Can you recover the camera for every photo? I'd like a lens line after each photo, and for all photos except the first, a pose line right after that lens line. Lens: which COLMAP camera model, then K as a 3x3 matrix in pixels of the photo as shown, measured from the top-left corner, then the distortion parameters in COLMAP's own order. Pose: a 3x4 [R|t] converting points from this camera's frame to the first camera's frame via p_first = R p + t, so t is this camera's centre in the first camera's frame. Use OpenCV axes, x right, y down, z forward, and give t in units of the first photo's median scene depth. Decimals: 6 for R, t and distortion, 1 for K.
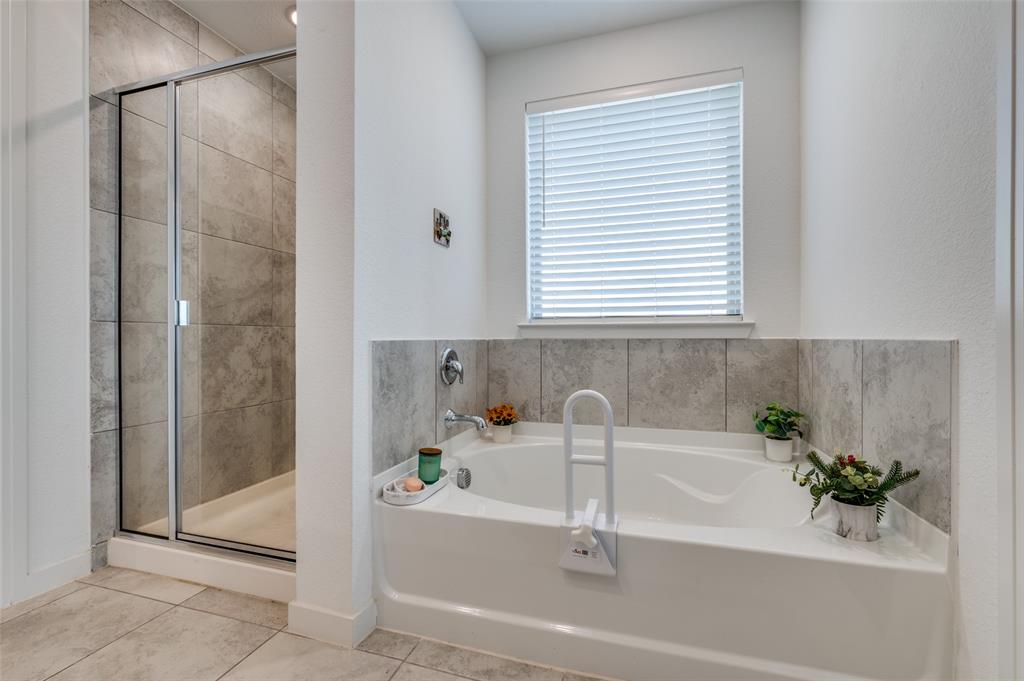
lens RADIAL K [[445.7, 0, 511.6], [0, 445.7, 340.2], [0, 0, 1]] dist [-0.000541, 0.000050]
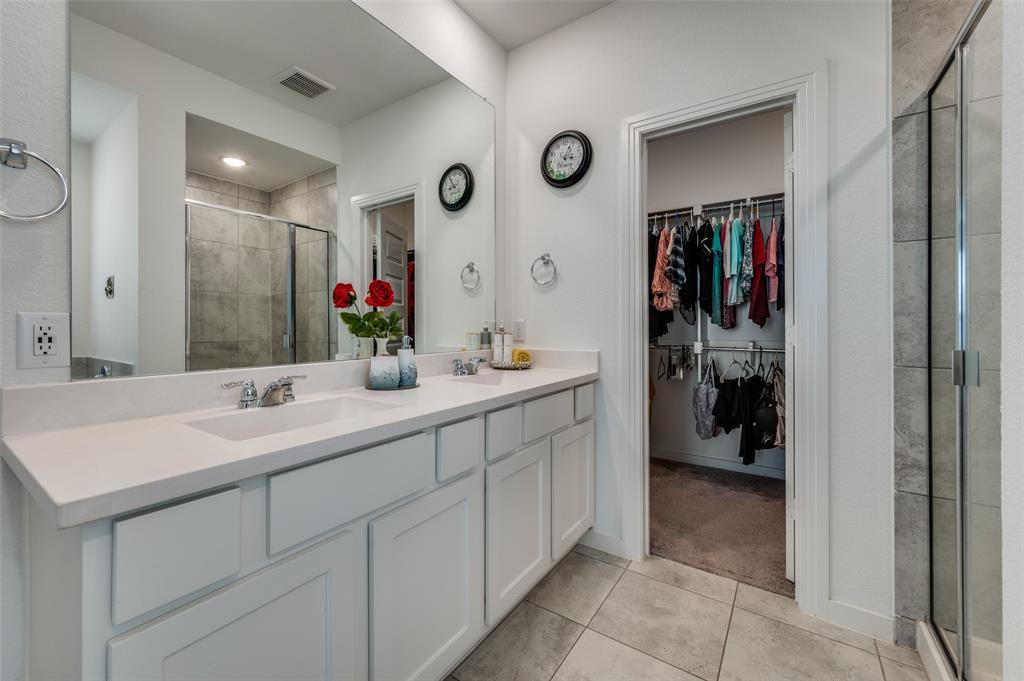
lens RADIAL K [[402.6, 0, 515.2], [0, 402.6, 332.3], [0, 0, 1]] dist [-0.000104, 0.000041]
pose [[-0.287135, 0.000515, -0.957890, 0.063981], [-0.002427, 0.999996, 0.001265, -0.111275], [0.957887, 0.002688, -0.287133, 0.490083]]
